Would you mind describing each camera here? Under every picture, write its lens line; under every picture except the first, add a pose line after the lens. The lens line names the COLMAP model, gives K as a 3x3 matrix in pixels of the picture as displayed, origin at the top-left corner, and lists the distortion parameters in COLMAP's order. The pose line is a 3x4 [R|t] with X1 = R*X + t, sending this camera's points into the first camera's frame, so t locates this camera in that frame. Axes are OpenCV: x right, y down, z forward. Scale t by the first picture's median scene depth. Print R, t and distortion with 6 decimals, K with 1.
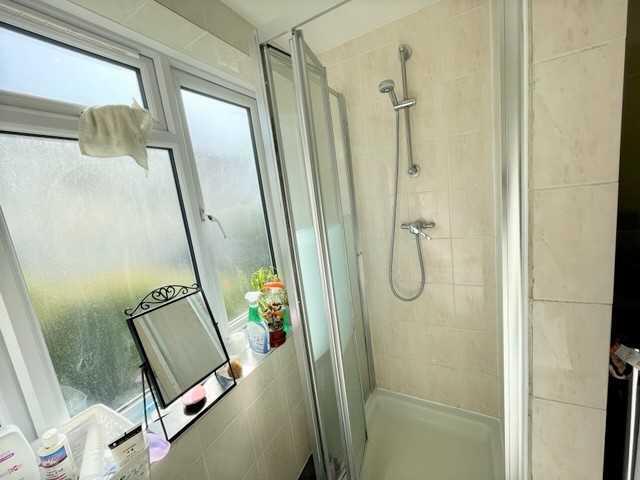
lens RADIAL K [[260.9, 0, 320.0], [0, 260.9, 240.0], [0, 0, 1]] dist [-0.000385, -0.000036]
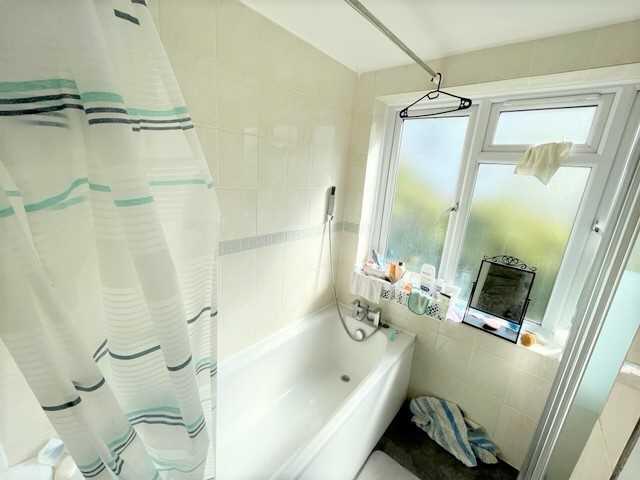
lens RADIAL K [[260.9, 0, 320.0], [0, 260.9, 240.0], [0, 0, 1]] dist [-0.000385, -0.000036]
pose [[-0.218412, 0.360161, -0.906962, 1.151956], [-0.184689, 0.897348, 0.400820, -0.364336], [0.958220, 0.255050, -0.129474, 0.035464]]
